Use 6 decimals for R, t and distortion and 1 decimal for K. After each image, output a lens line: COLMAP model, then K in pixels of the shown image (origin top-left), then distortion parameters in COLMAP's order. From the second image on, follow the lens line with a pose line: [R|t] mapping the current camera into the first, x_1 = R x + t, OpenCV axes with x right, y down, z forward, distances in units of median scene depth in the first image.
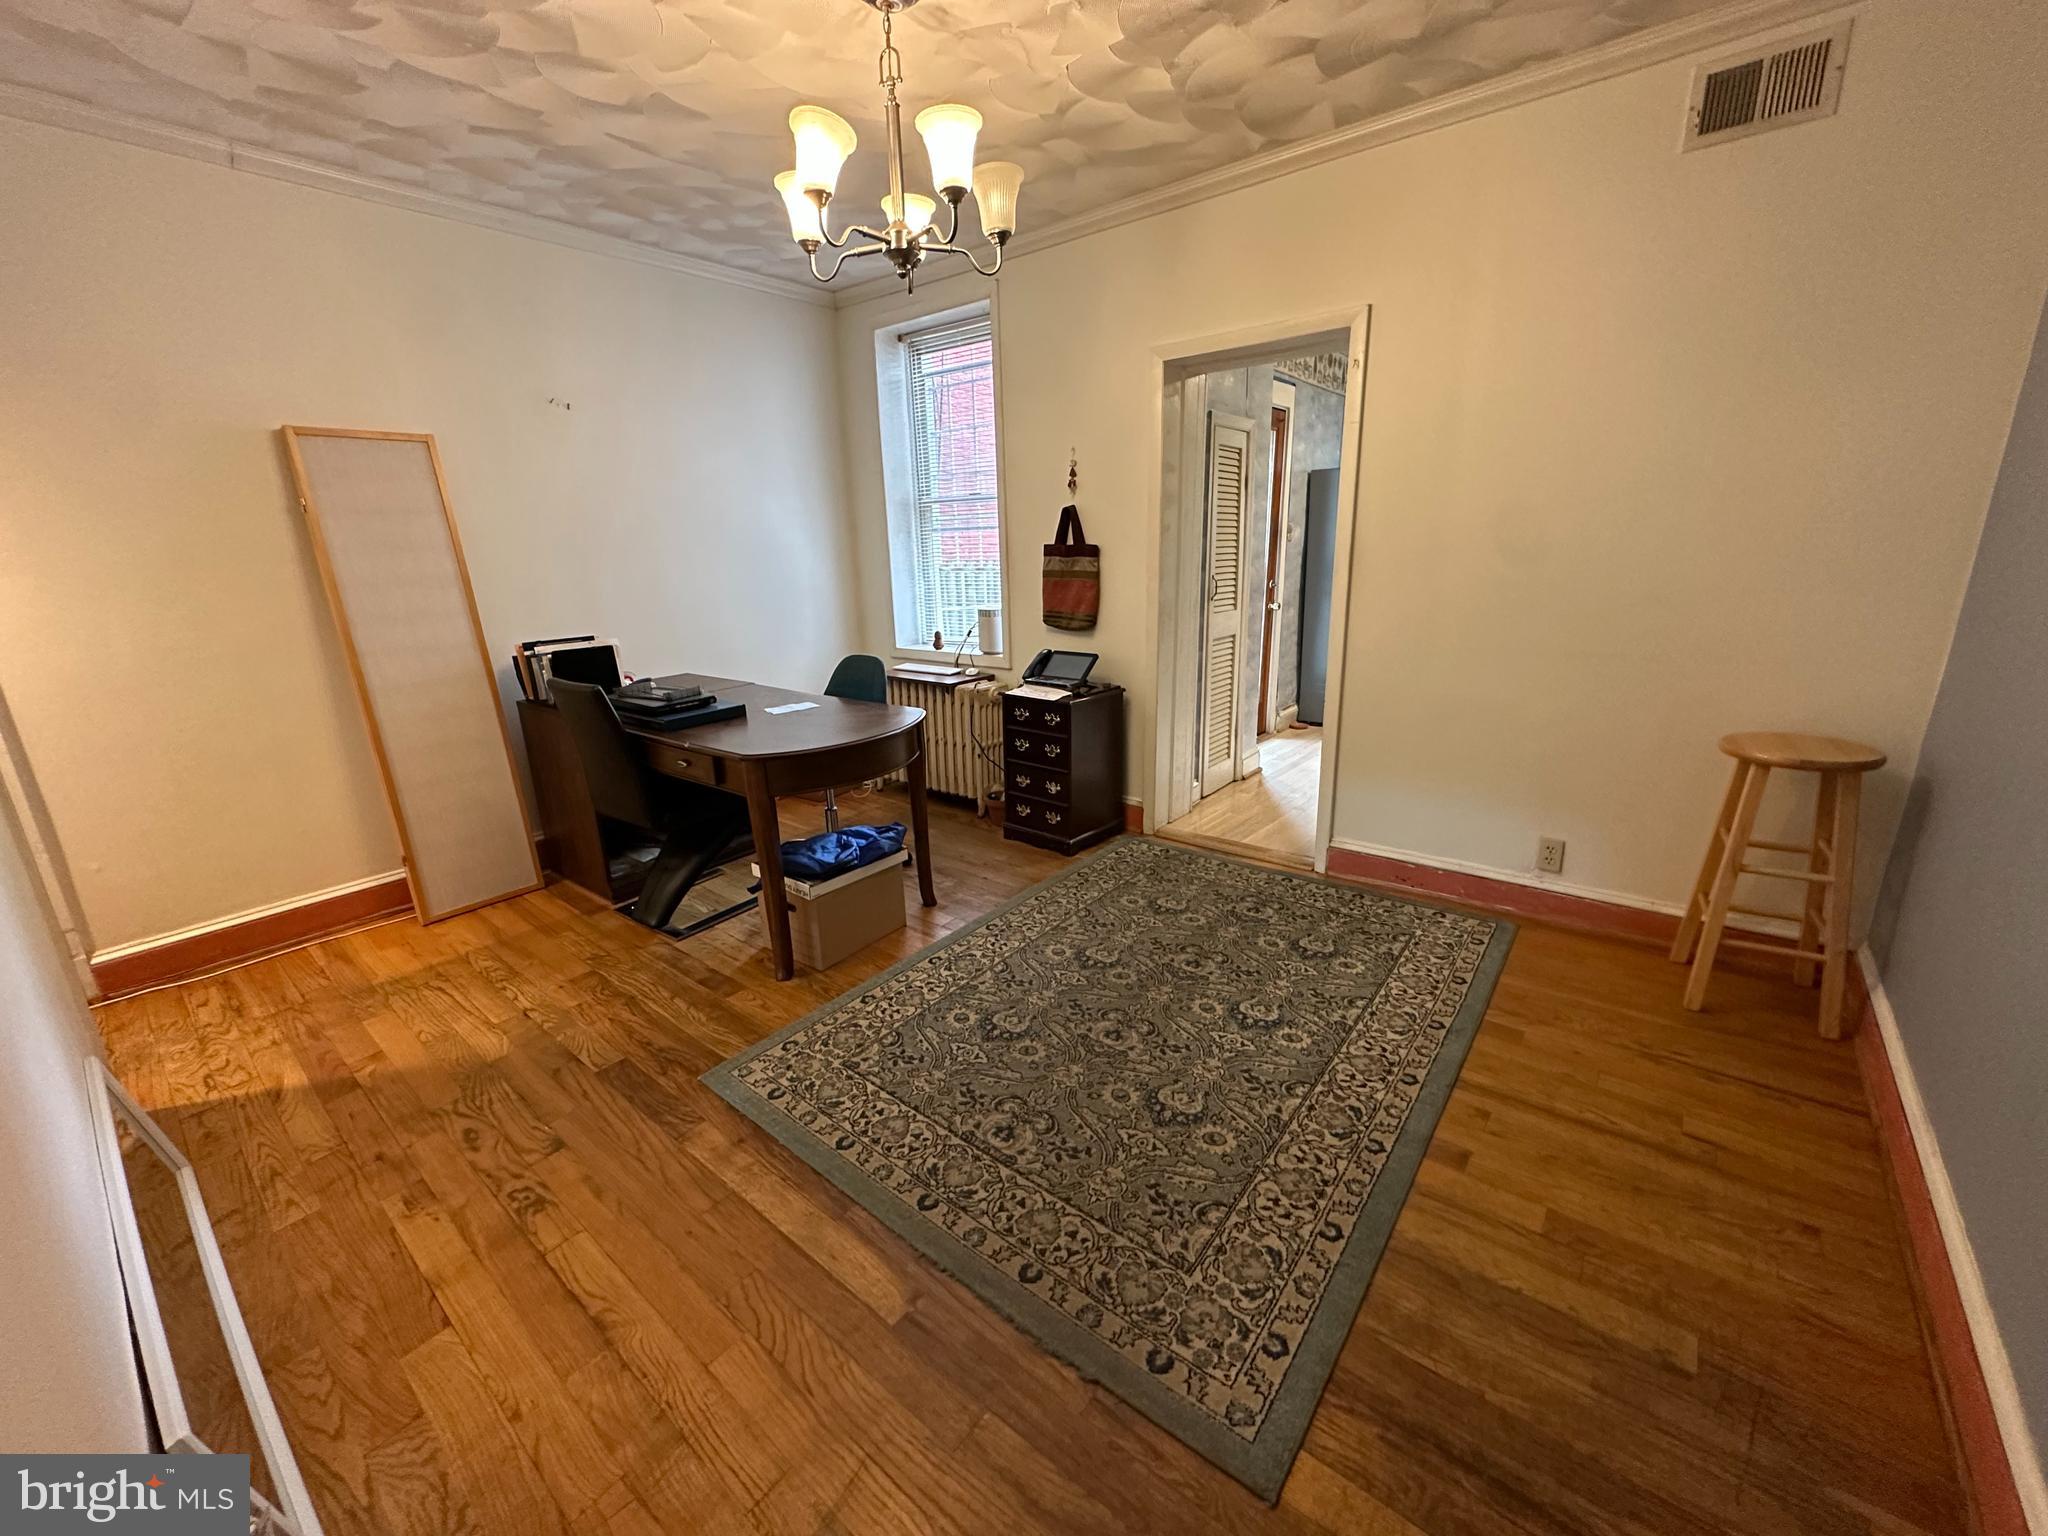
lens RADIAL K [[816.7, 0, 1024.0], [0, 816.7, 768.0], [0, 0, 1]] dist [-0.000901, -0.000236]
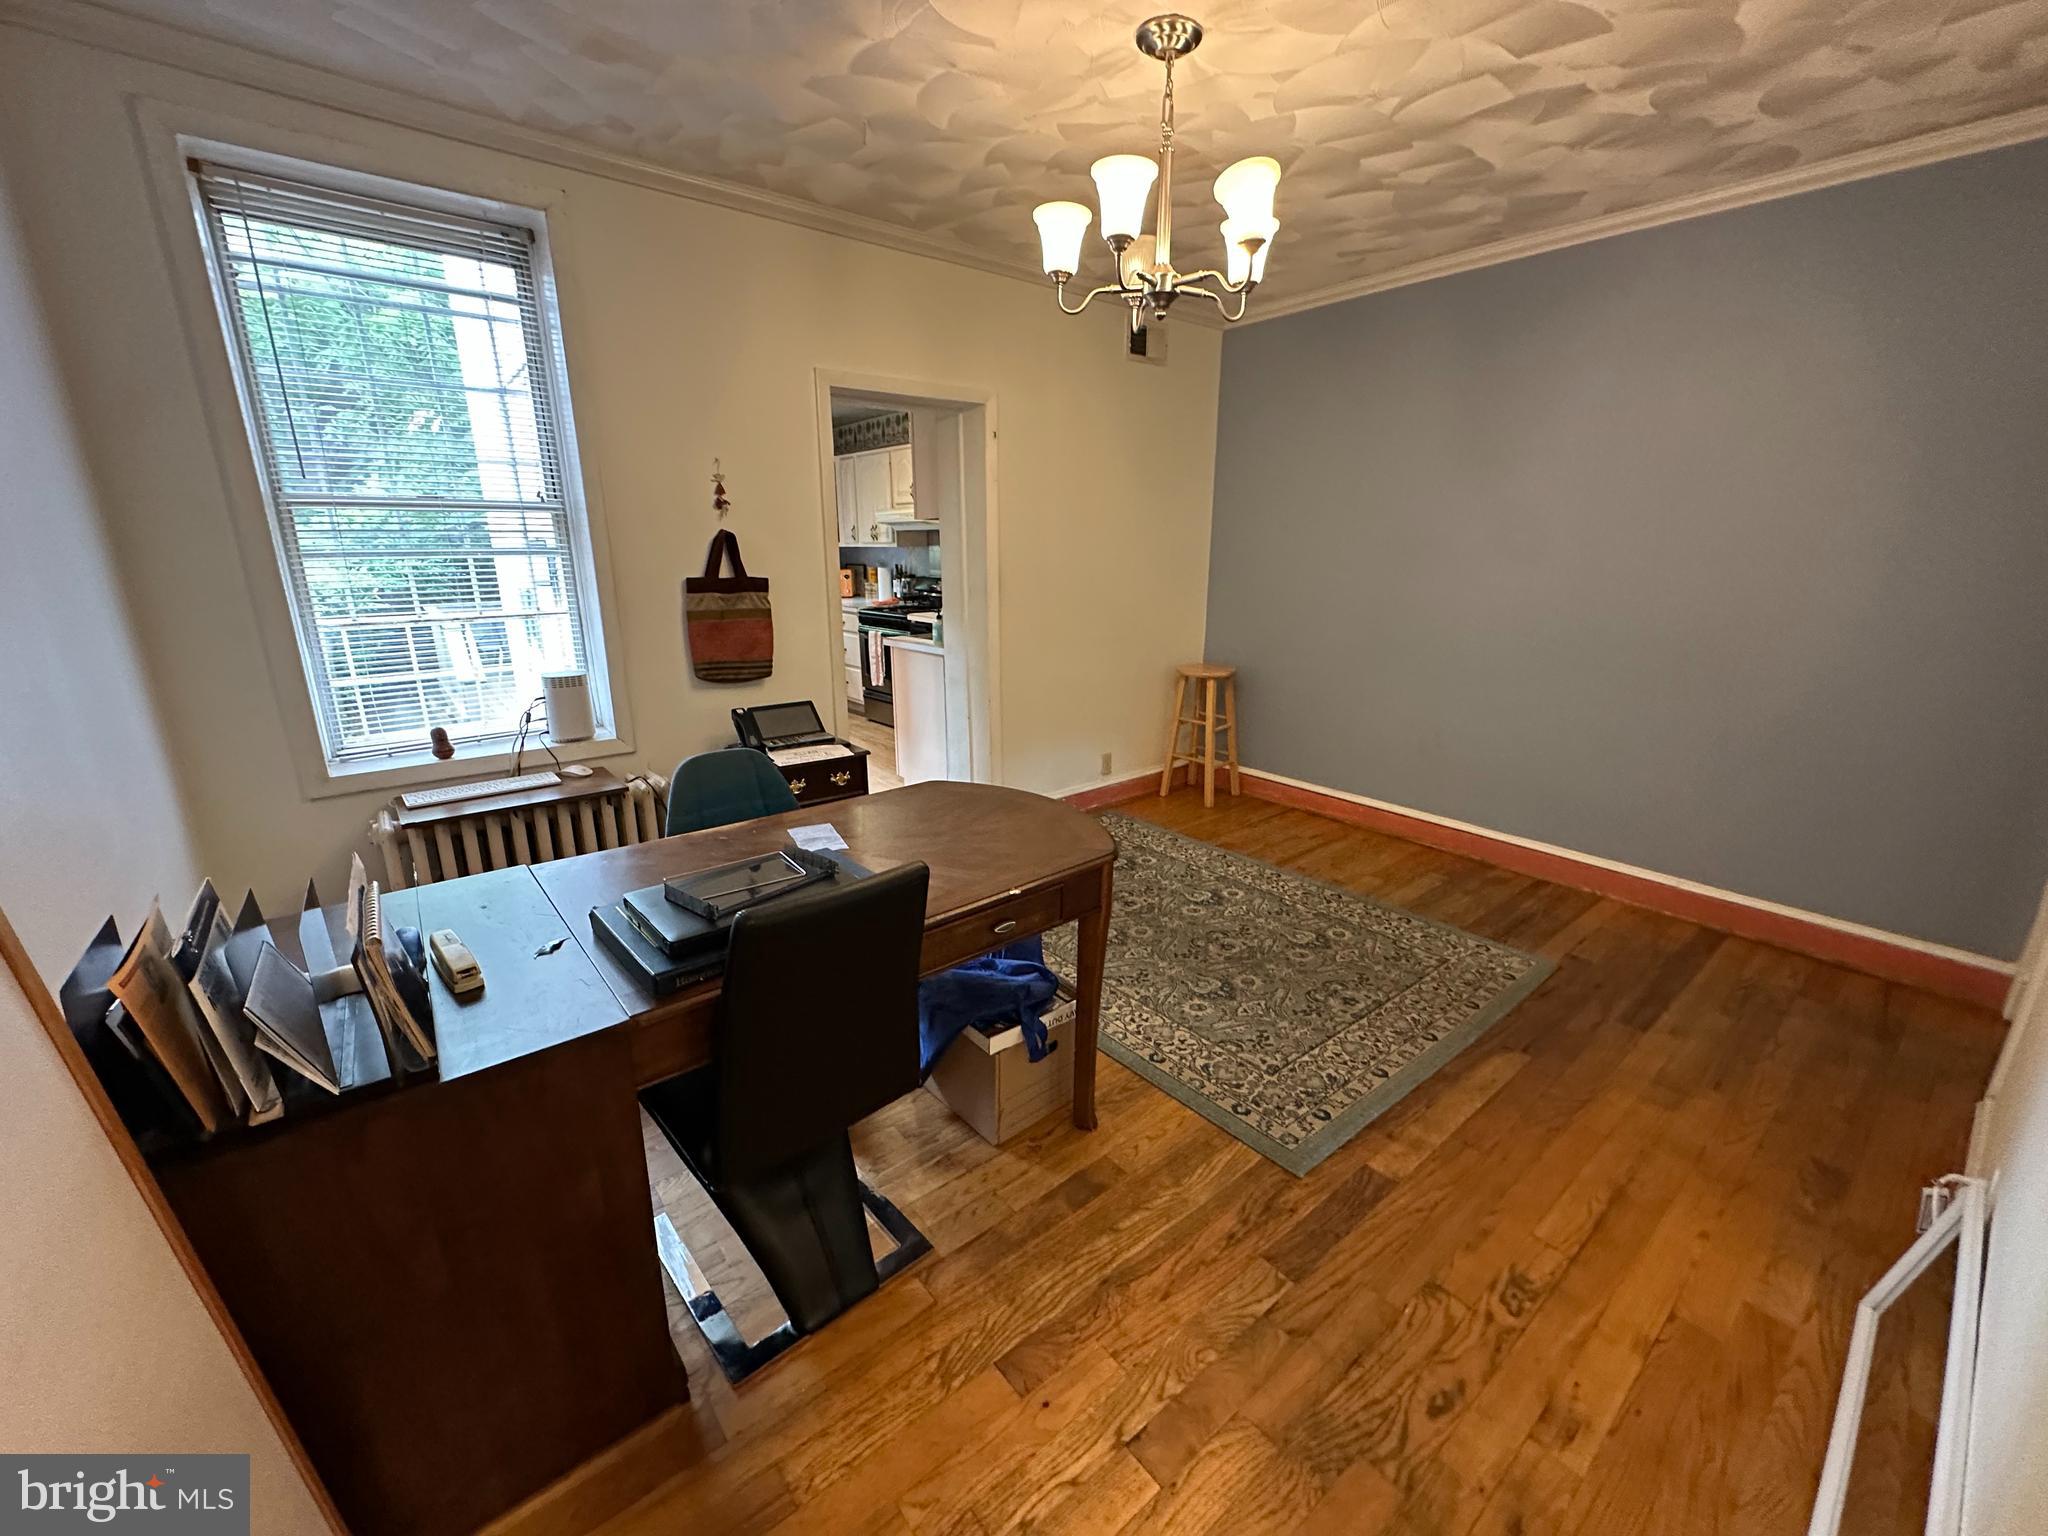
lens RADIAL K [[816.7, 0, 1024.0], [0, 816.7, 768.0], [0, 0, 1]] dist [-0.000901, -0.000236]
pose [[0.202272, -0.235195, 0.950668, -1.208364], [0.259300, 0.948951, 0.179600, -0.284535], [-0.944378, 0.210180, 0.252932, 0.969268]]
